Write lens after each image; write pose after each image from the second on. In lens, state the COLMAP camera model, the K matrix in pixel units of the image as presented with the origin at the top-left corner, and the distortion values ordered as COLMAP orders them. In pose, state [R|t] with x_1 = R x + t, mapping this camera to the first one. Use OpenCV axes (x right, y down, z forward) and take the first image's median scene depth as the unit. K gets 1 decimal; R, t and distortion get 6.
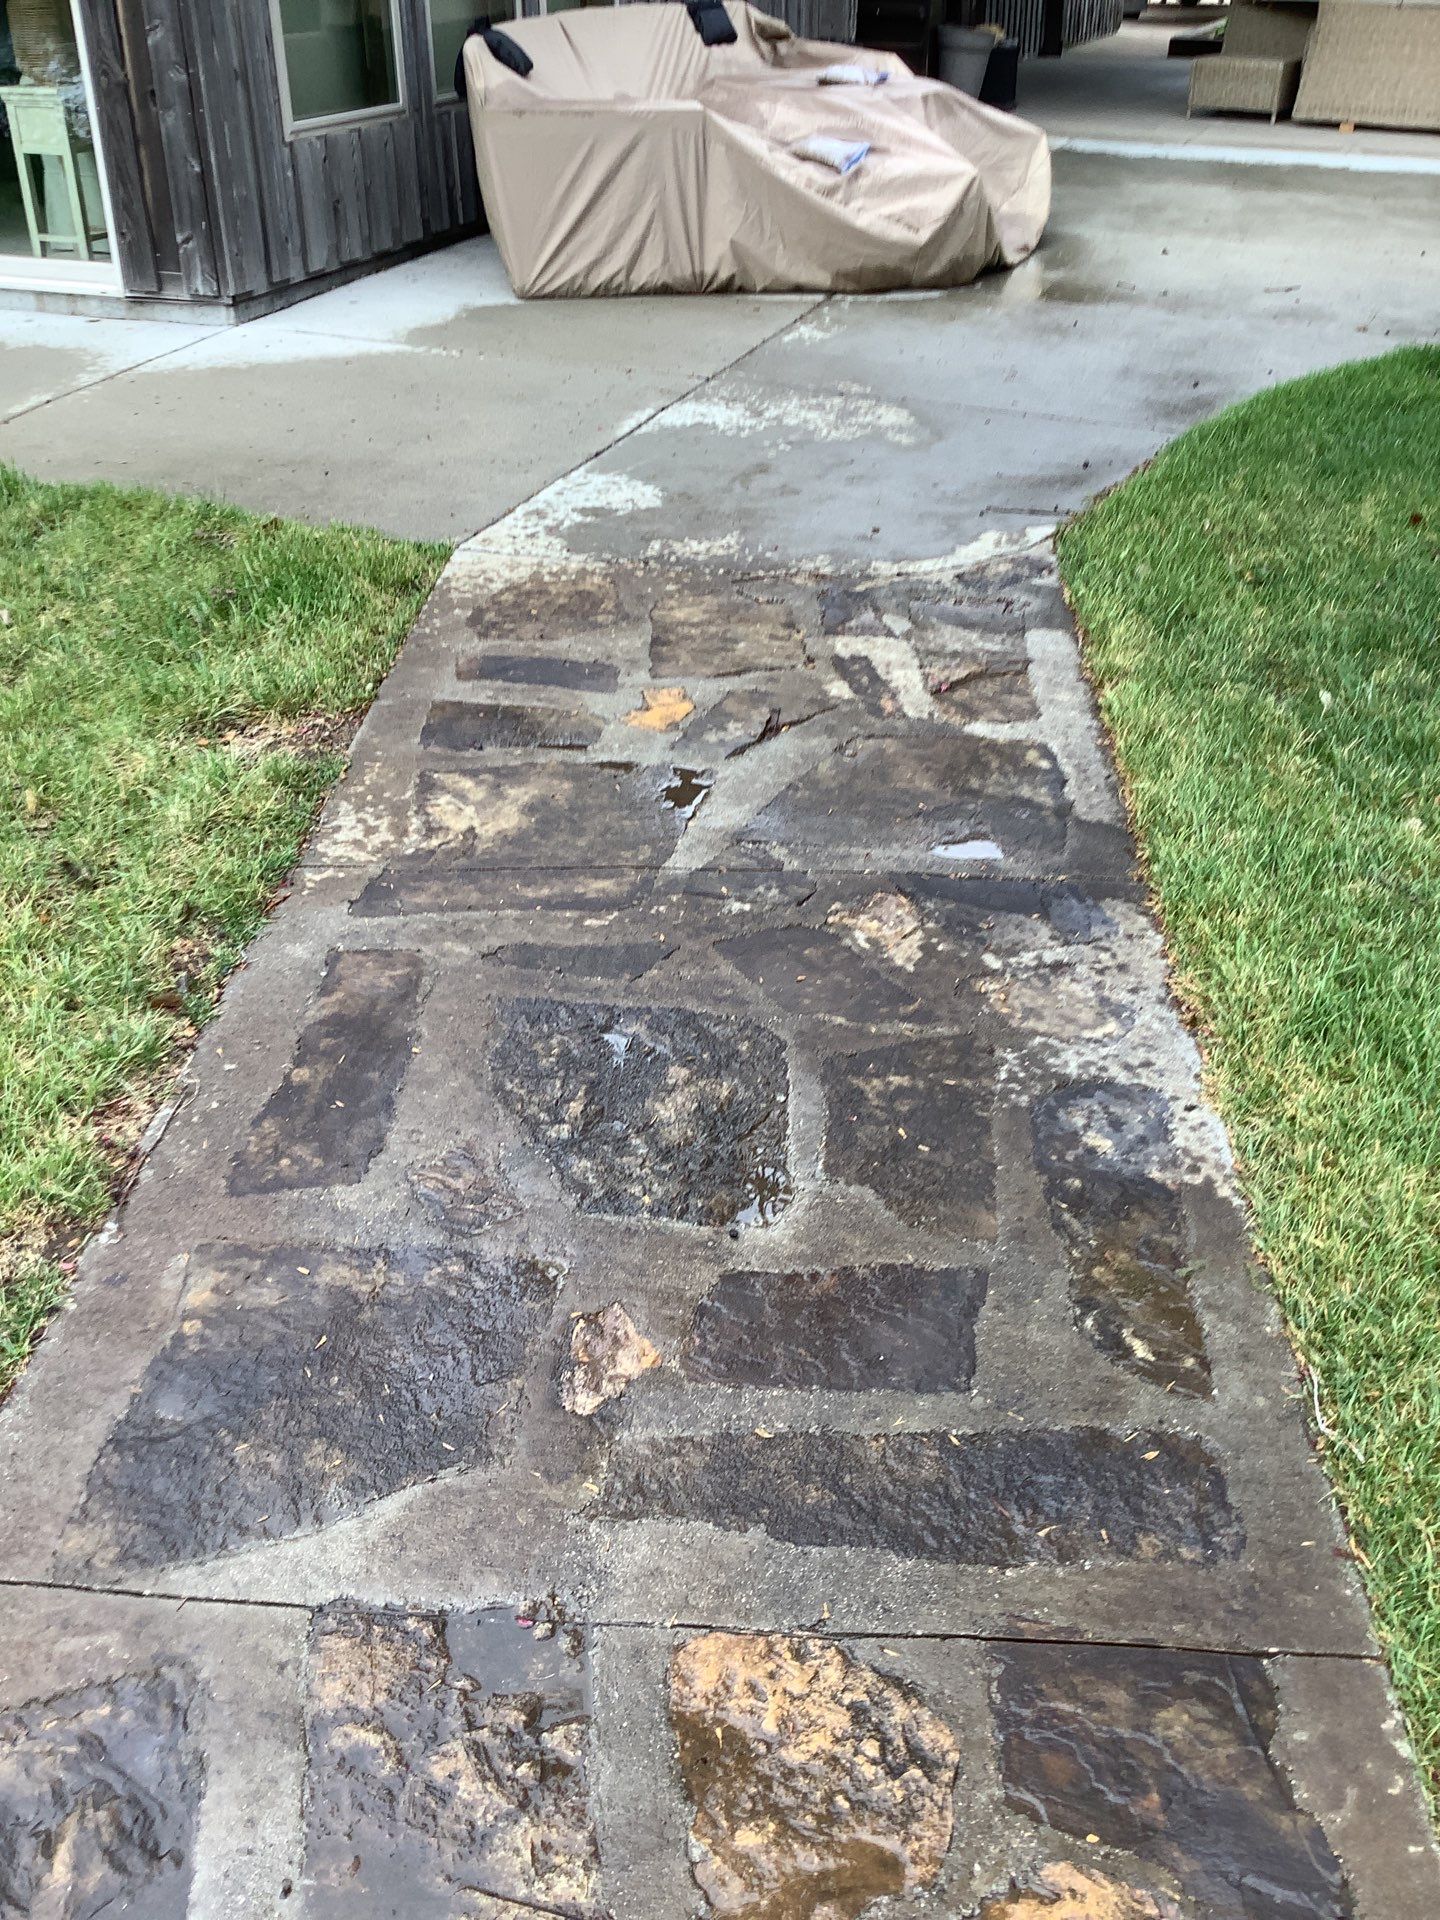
lens RADIAL K [[1699.1, 0, 701.9], [0, 1699.1, 962.1], [0, 0, 1]] dist [0.084847, -0.189711]
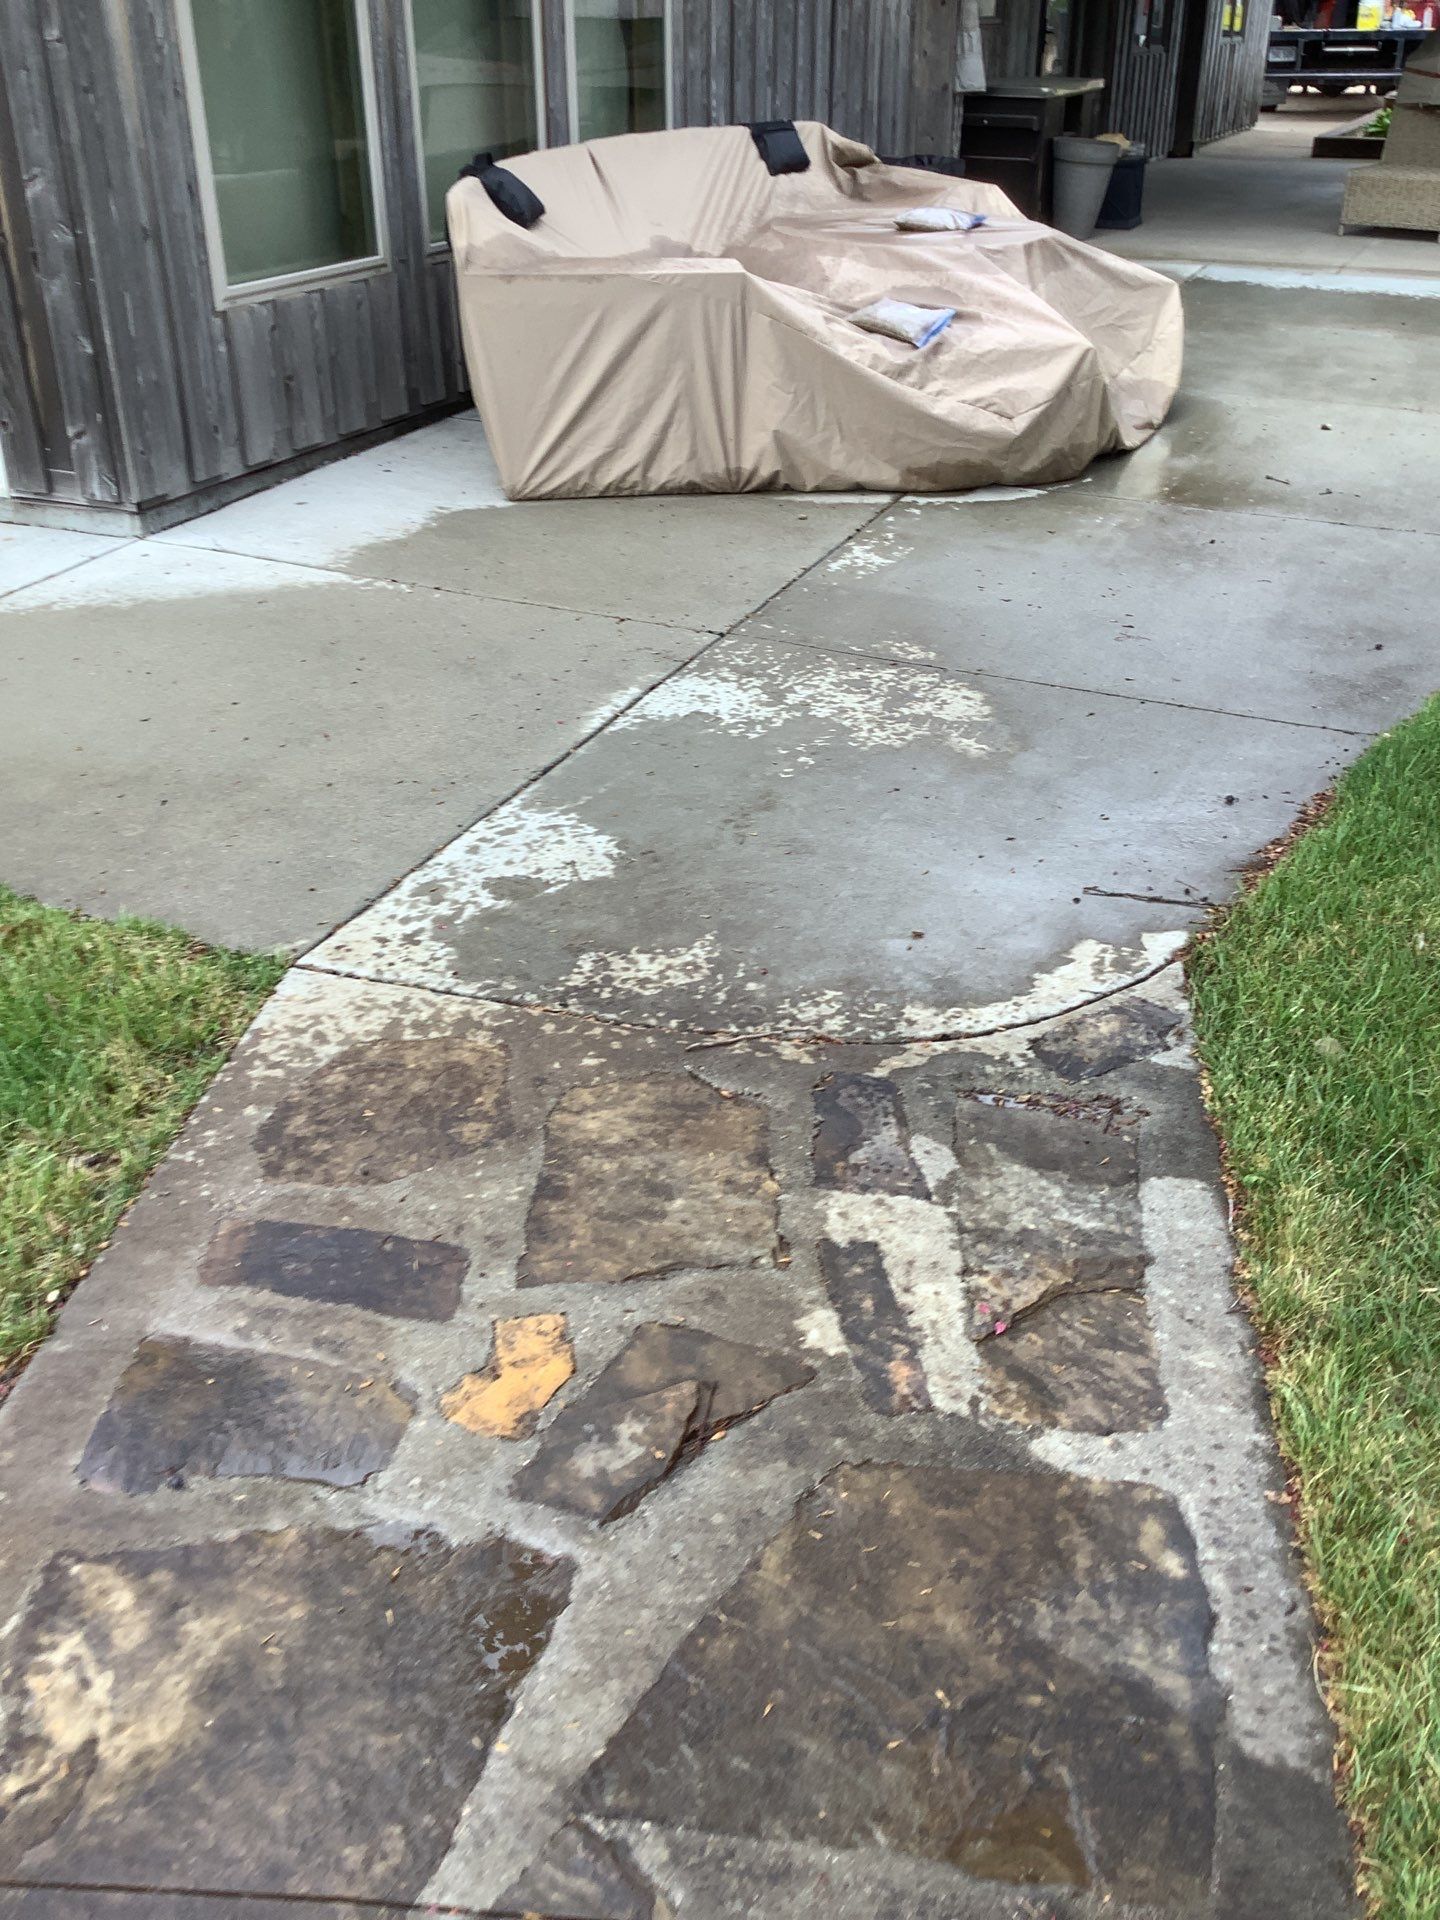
lens RADIAL K [[1726.0, 0, 678.3], [0, 1726.0, 939.1], [0, 0, 1]] dist [0.091823, -0.183822]
pose [[0.997118, 0.031161, -0.069173, 0.068162], [-0.034933, 0.997929, -0.054007, -0.263166], [0.067346, 0.056268, 0.996142, 0.383968]]
